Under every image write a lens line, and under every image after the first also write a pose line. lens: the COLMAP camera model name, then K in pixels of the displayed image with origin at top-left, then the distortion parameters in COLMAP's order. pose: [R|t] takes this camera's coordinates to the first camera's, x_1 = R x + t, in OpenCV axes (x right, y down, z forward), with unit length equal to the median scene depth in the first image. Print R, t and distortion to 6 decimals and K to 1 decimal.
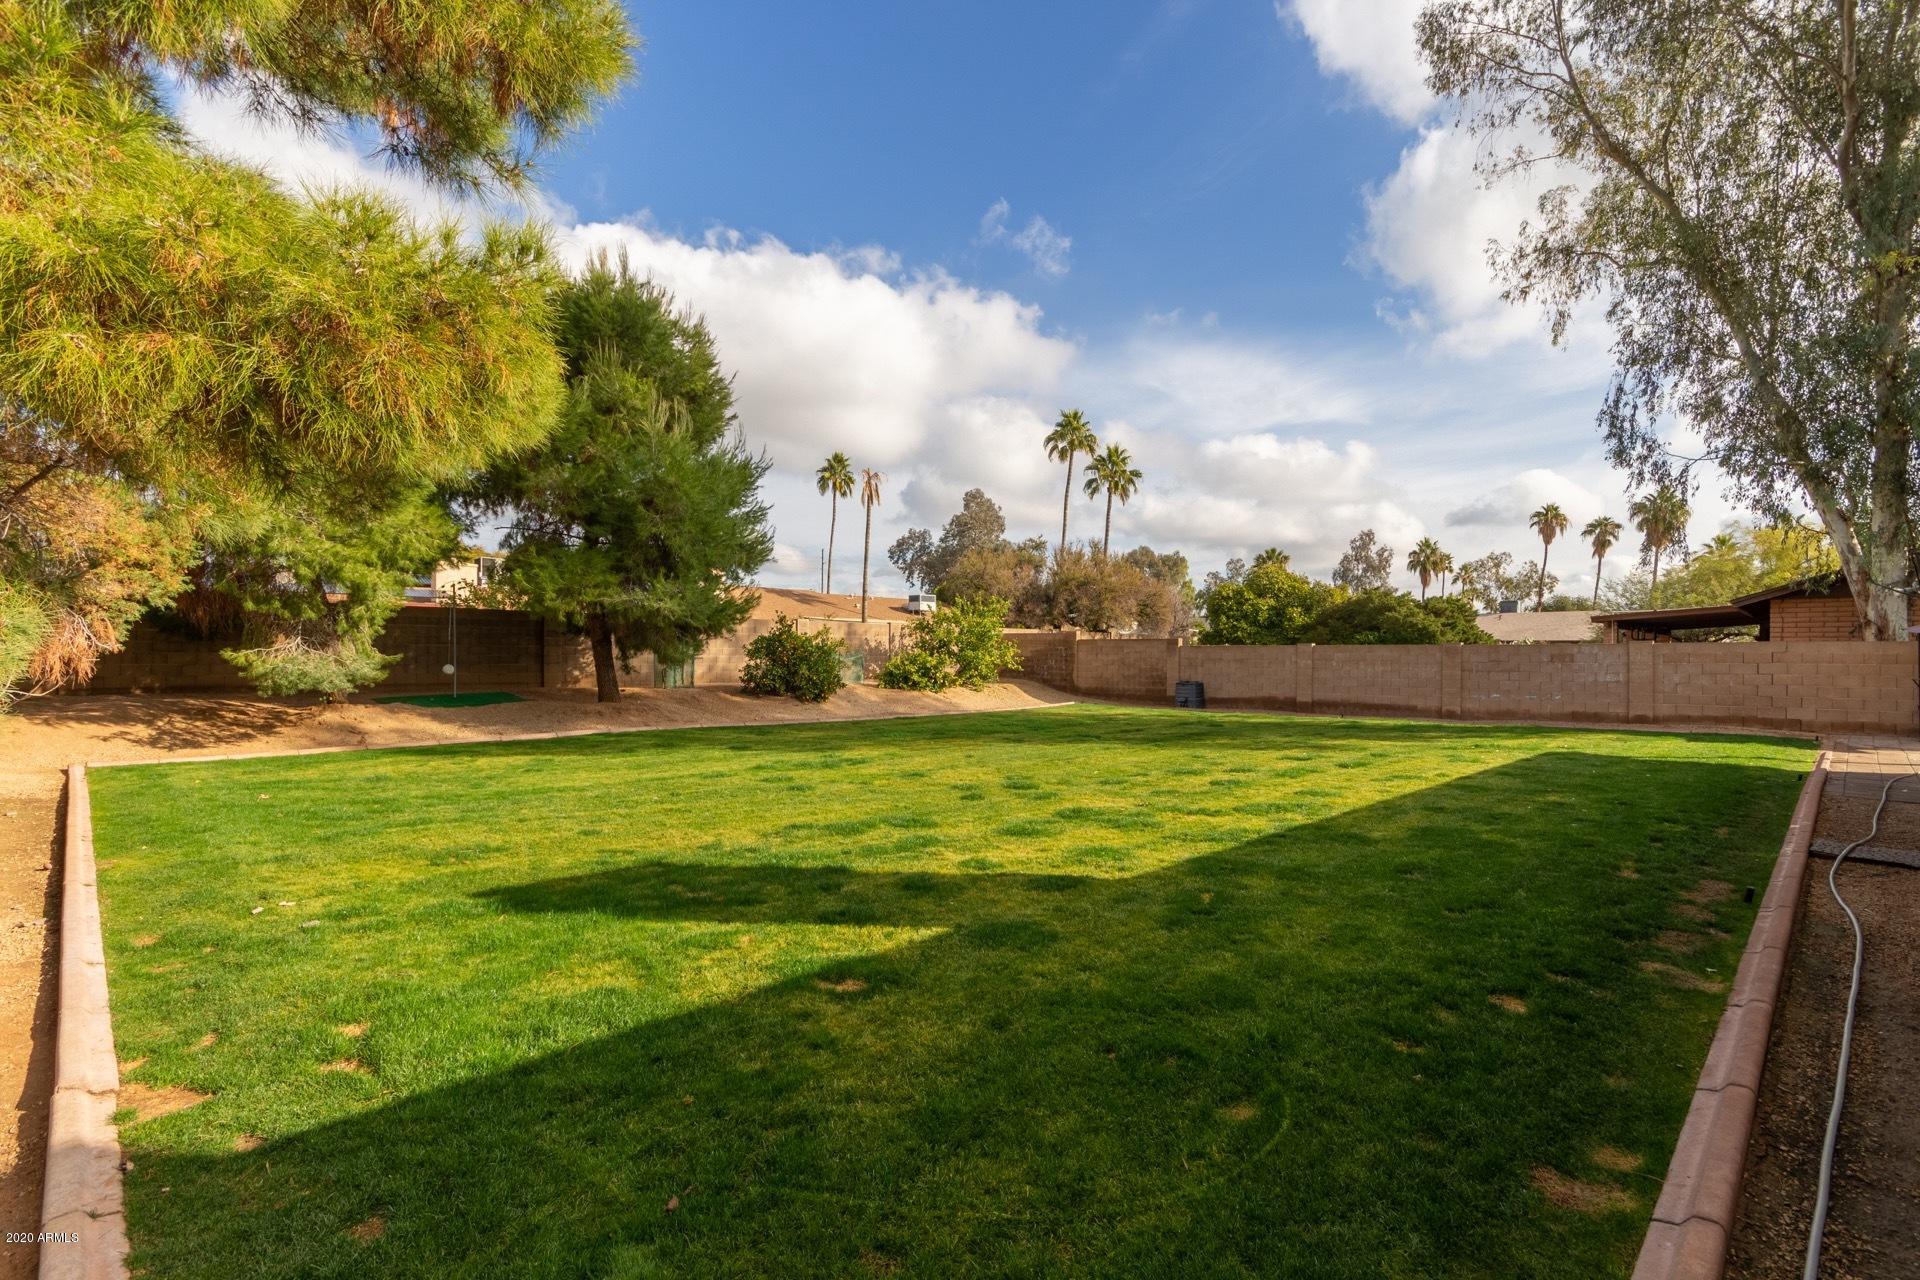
lens RADIAL K [[908.5, 0, 965.7], [0, 908.5, 654.7], [0, 0, 1]] dist [0.018374, -0.000089]
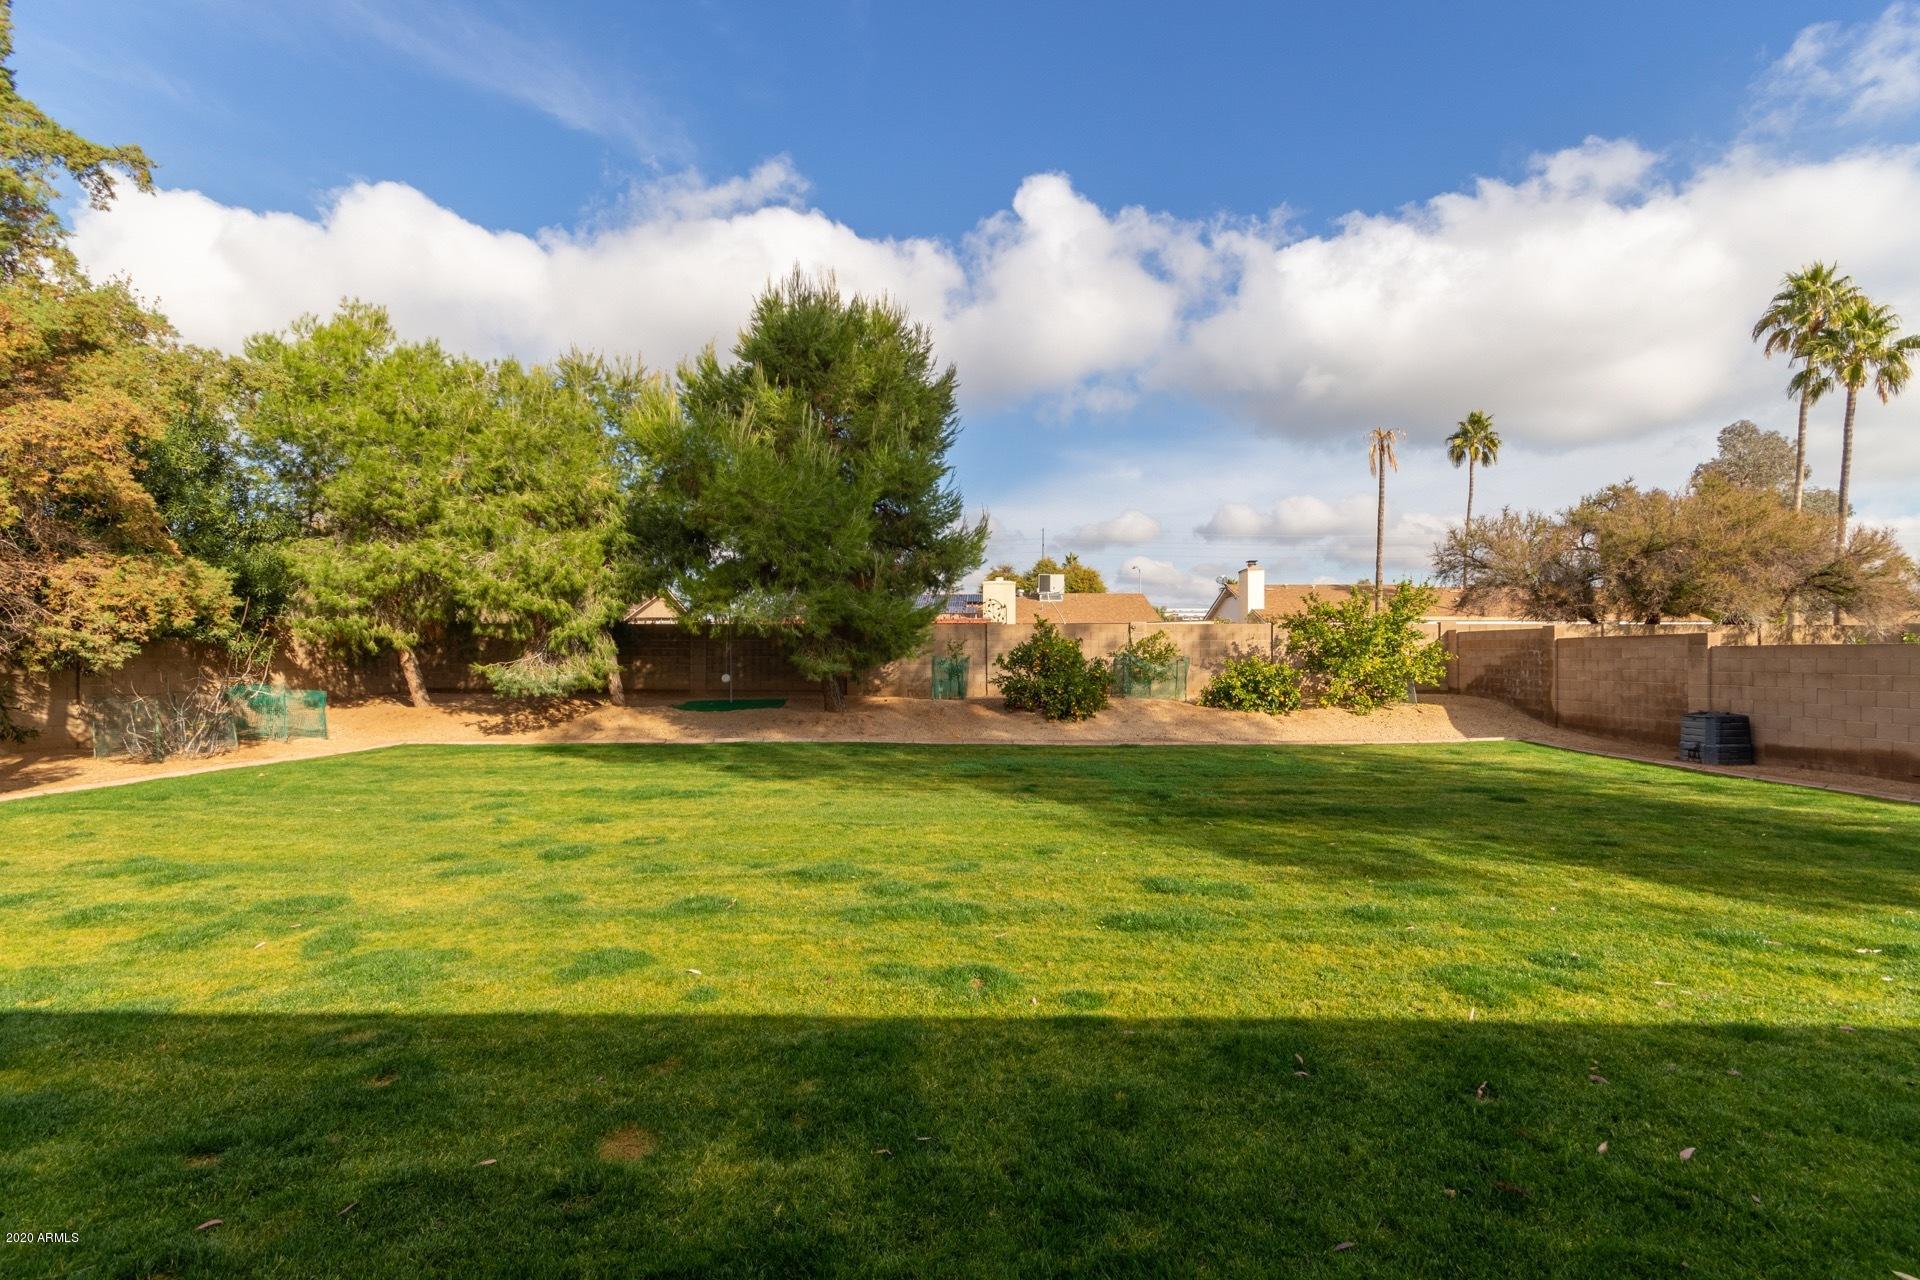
lens RADIAL K [[889.2, 0, 967.1], [0, 889.2, 653.4], [0, 0, 1]] dist [0.012295, -0.000246]
pose [[0.690393, -0.008929, -0.723380, 0.294017], [0.003849, 0.999955, -0.008670, -0.002703], [0.723424, 0.003201, 0.690396, 0.287660]]
